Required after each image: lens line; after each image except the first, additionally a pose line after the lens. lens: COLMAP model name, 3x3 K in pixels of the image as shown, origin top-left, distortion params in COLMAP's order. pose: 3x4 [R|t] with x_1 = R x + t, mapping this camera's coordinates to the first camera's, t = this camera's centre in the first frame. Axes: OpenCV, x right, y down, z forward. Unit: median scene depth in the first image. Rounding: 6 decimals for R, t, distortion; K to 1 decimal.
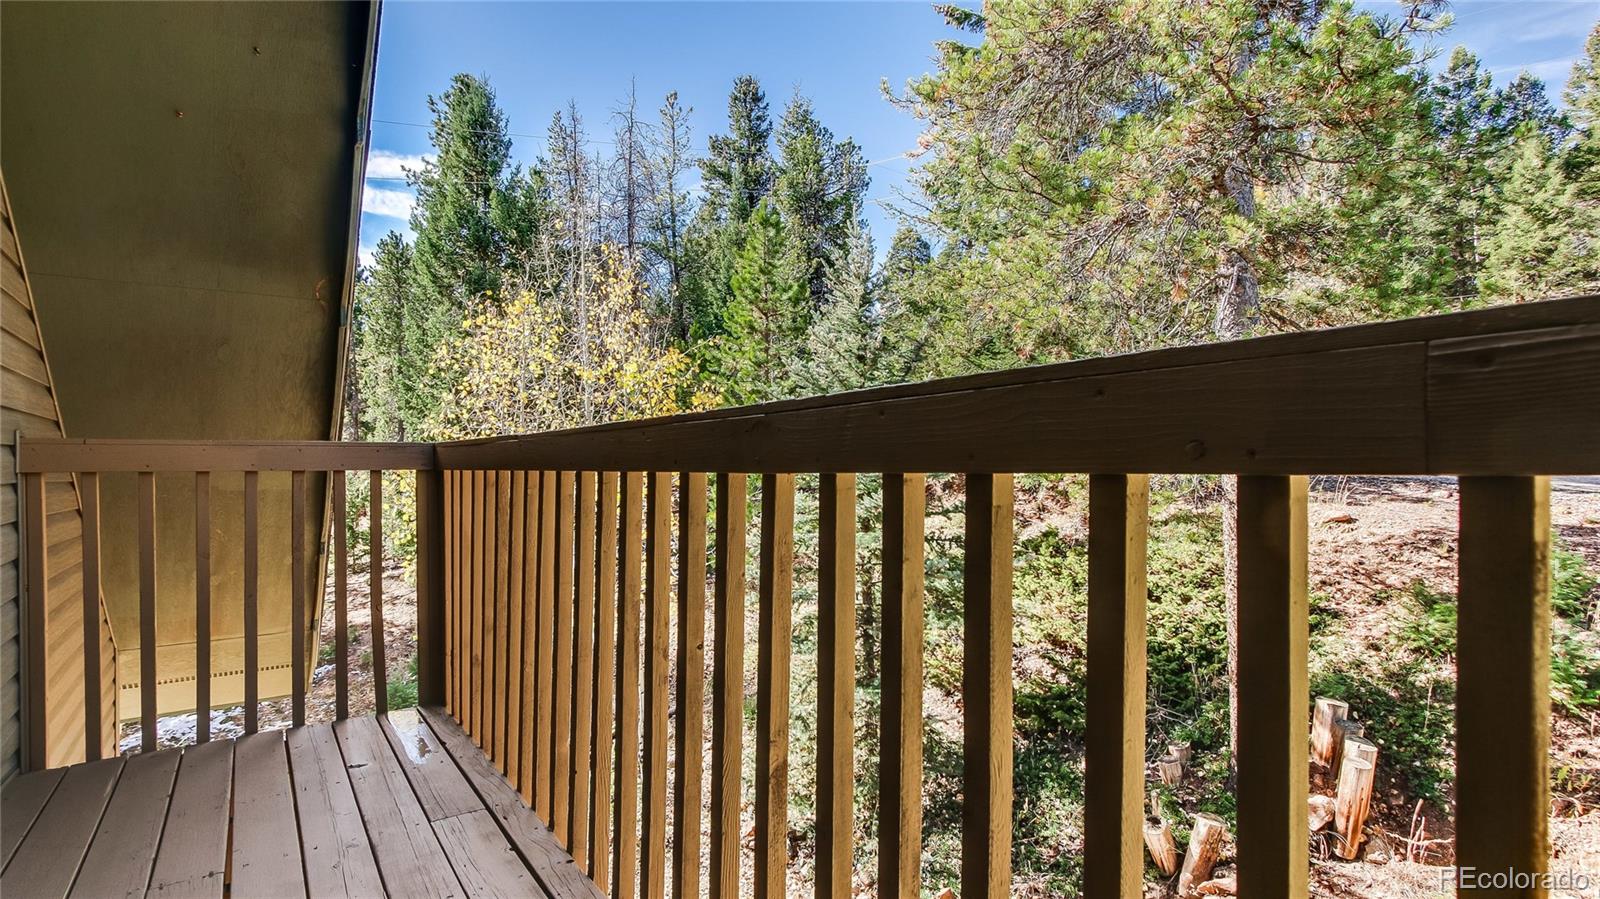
lens RADIAL K [[687.4, 0, 817.2], [0, 687.4, 453.1], [0, 0, 1]] dist [-0.000625, 0.000166]
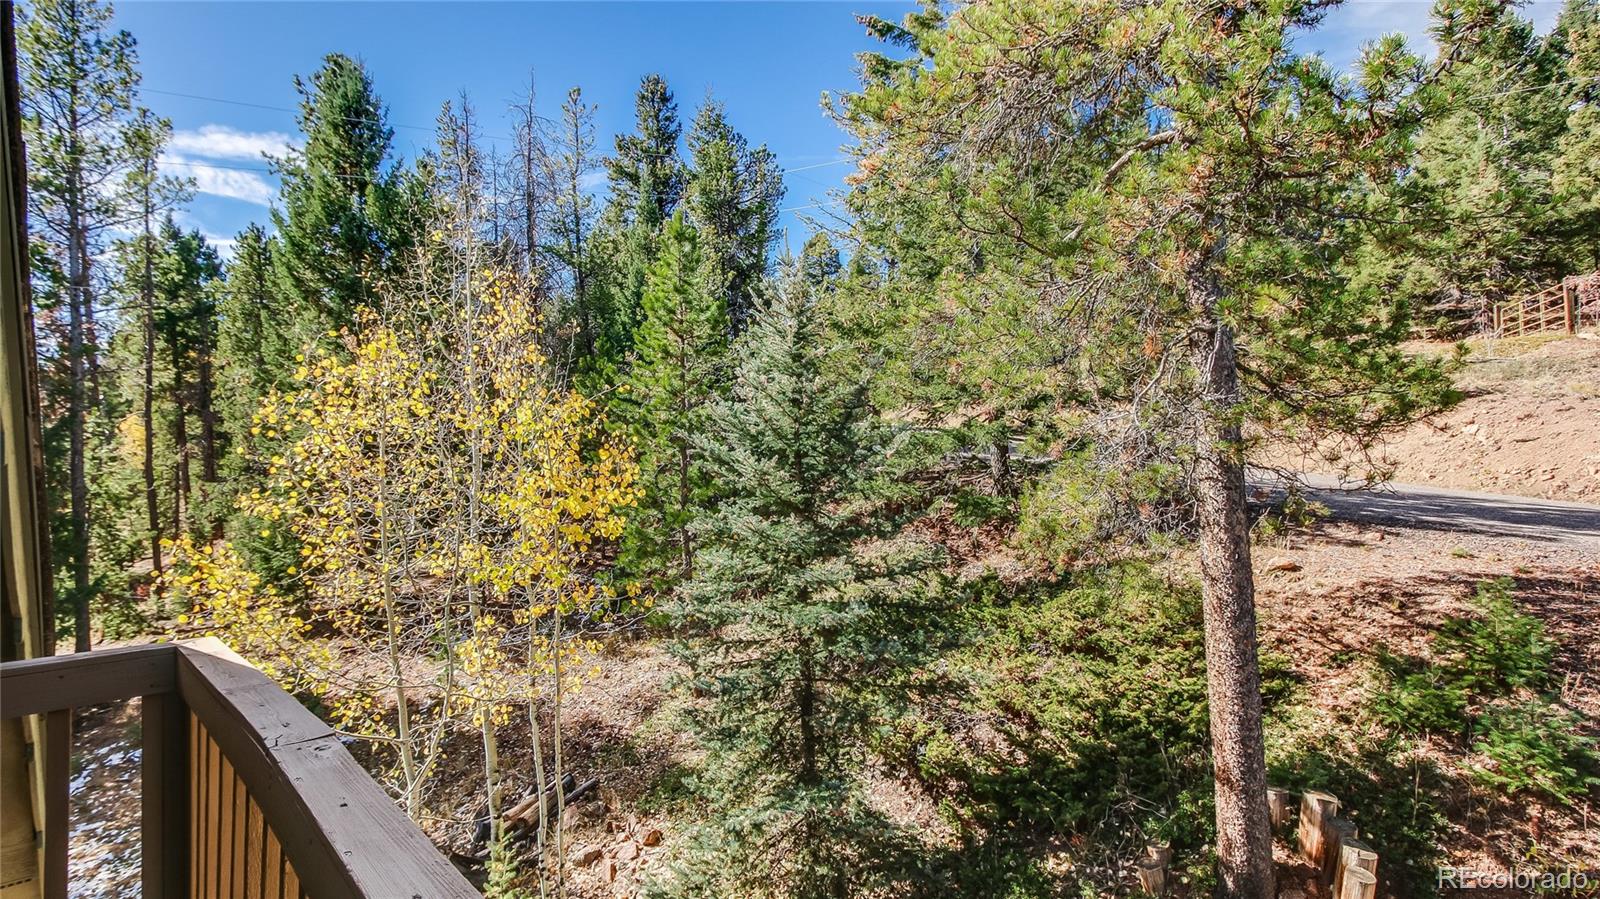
lens RADIAL K [[687.4, 0, 817.2], [0, 687.4, 453.1], [0, 0, 1]] dist [-0.000625, 0.000166]
pose [[0.991896, -0.008202, 0.126787, -0.016628], [0.009054, 0.999940, -0.006149, -0.050588], [-0.126729, 0.007247, 0.991911, 0.087823]]
